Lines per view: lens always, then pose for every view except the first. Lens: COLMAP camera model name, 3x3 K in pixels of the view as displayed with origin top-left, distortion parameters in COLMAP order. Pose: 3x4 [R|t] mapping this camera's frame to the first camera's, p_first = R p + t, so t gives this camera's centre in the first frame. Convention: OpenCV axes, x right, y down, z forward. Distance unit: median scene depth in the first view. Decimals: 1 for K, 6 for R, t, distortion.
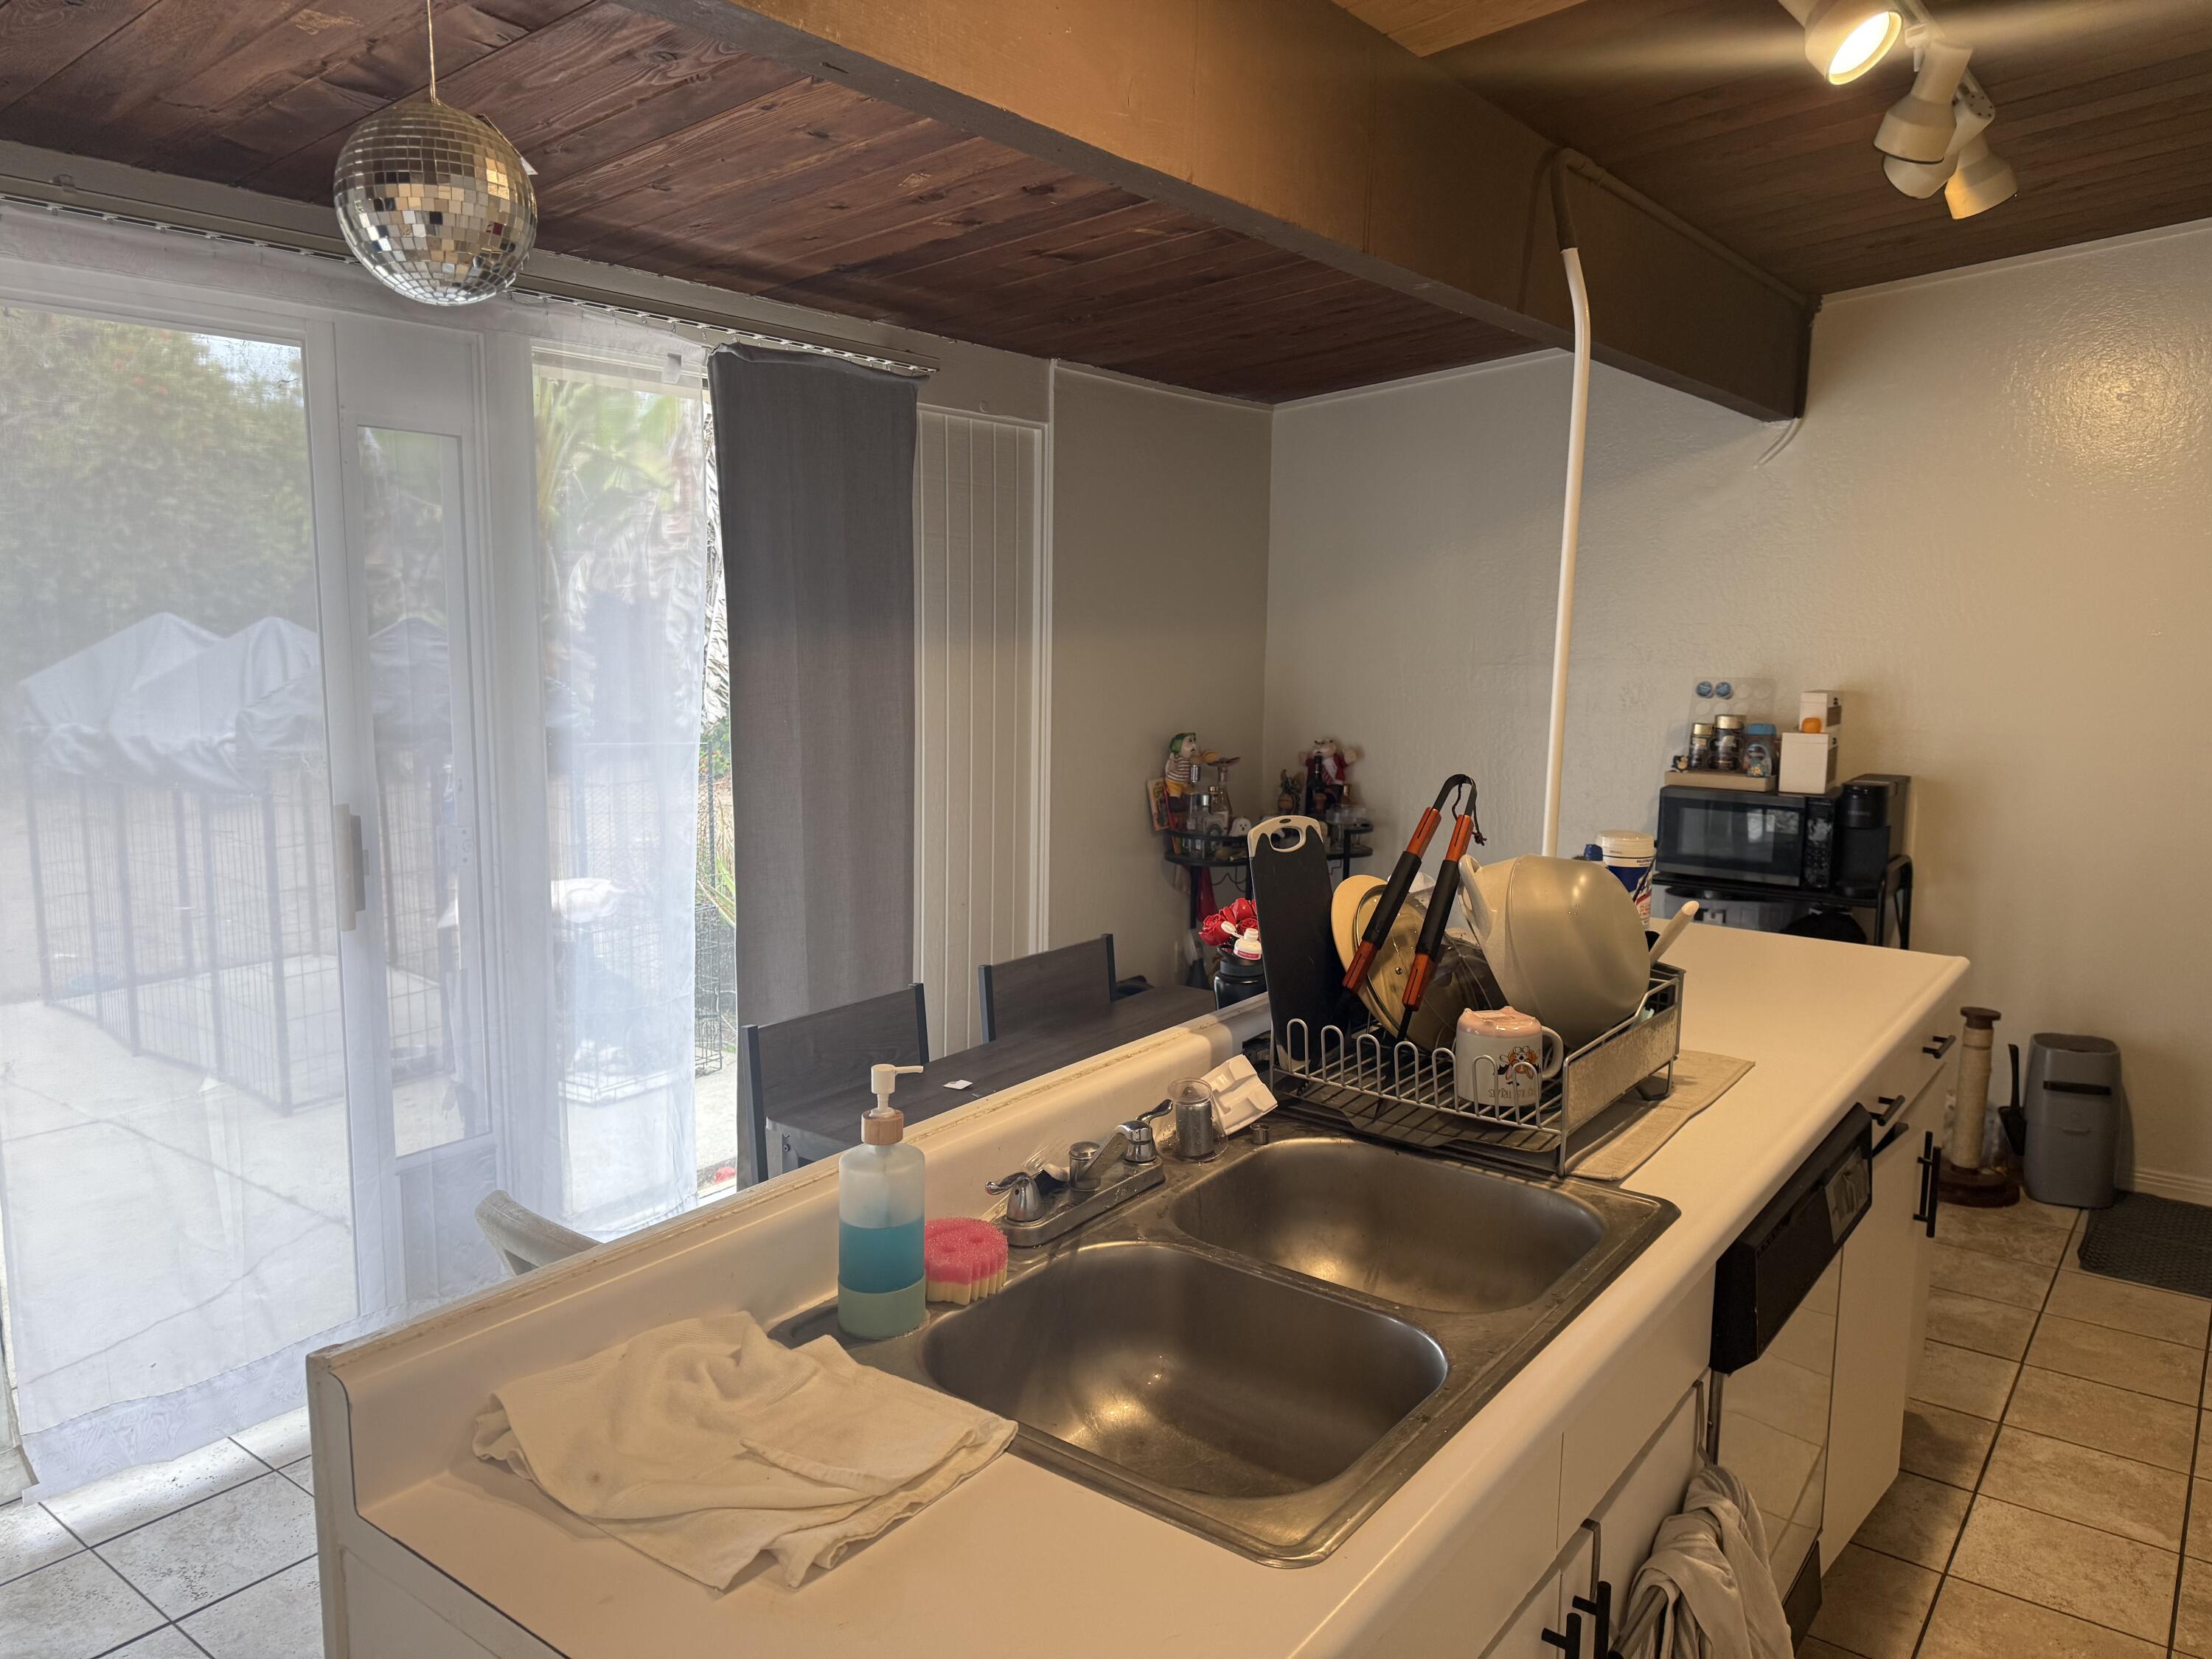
lens RADIAL K [[1556.4, 0, 1106.0], [0, 1556.4, 829.5], [0, 0, 1]] dist [0.075680, -0.128380]
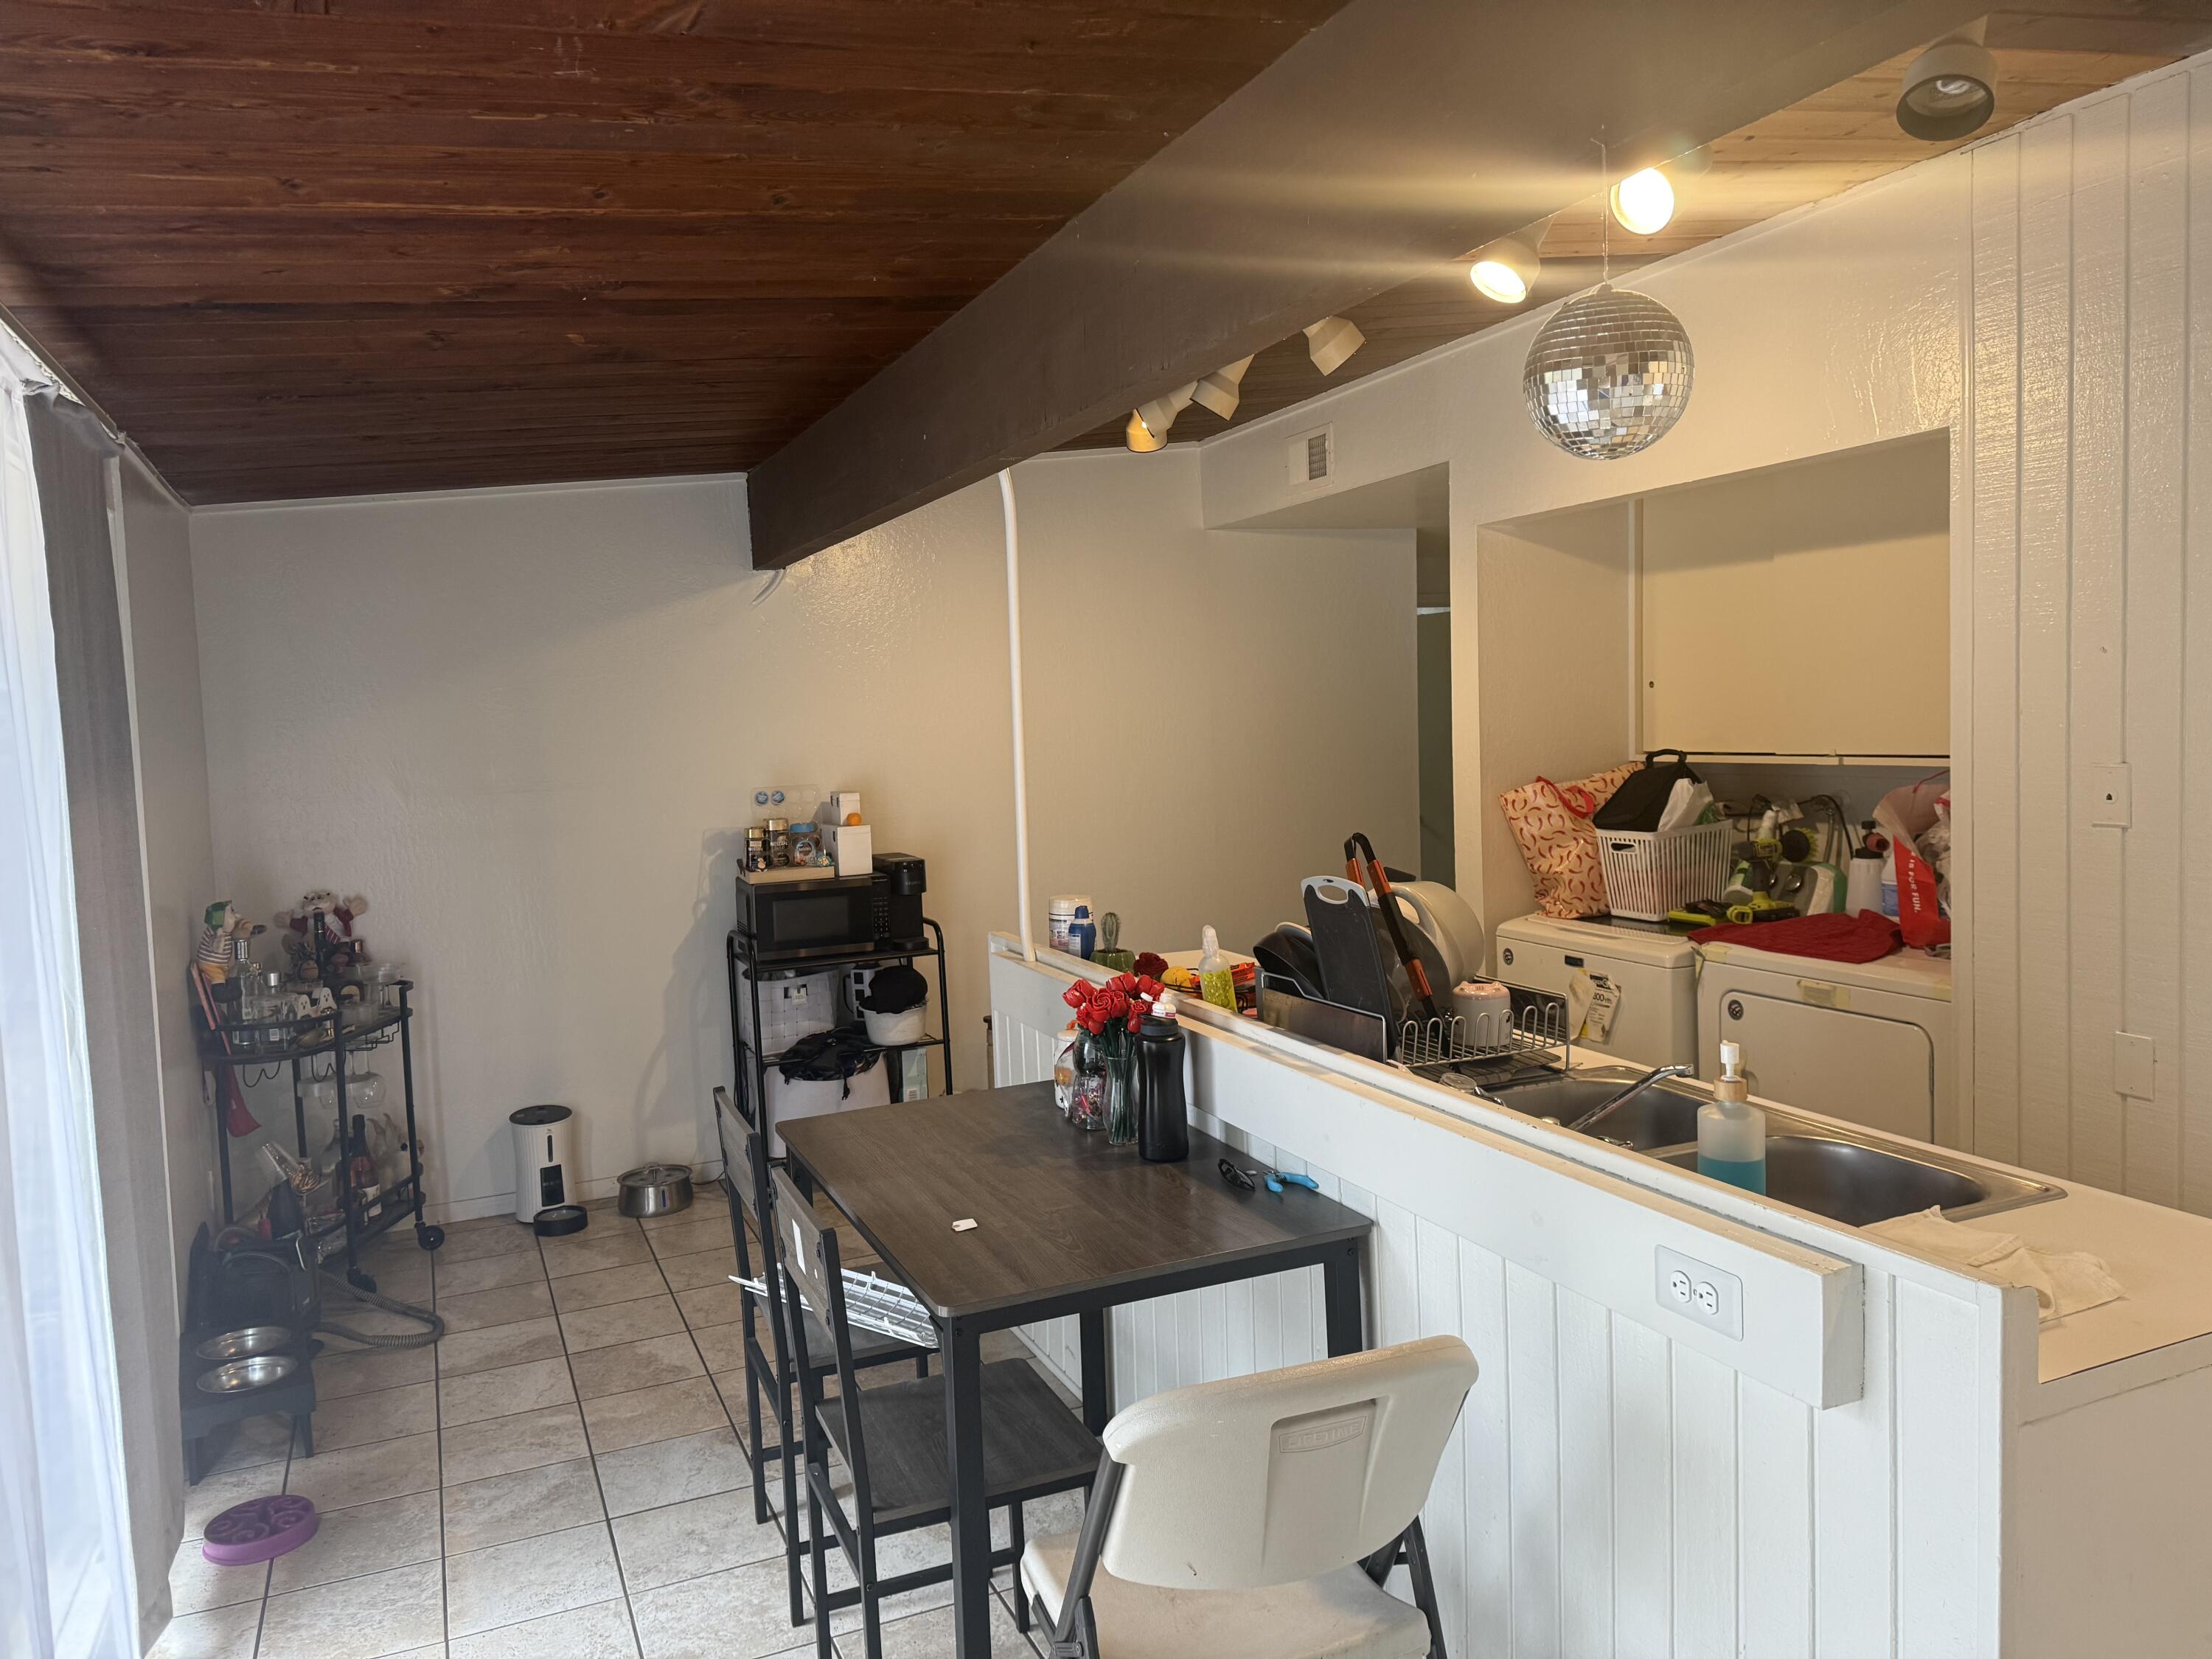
lens RADIAL K [[1519.1, 0, 1106.0], [0, 1519.1, 829.5], [0, 0, 1]] dist [0.092563, -0.120508]
pose [[0.476726, -0.088816, 0.874553, -0.424118], [0.159992, 0.987032, 0.013026, -0.036474], [-0.864370, 0.133712, 0.484754, 0.218245]]
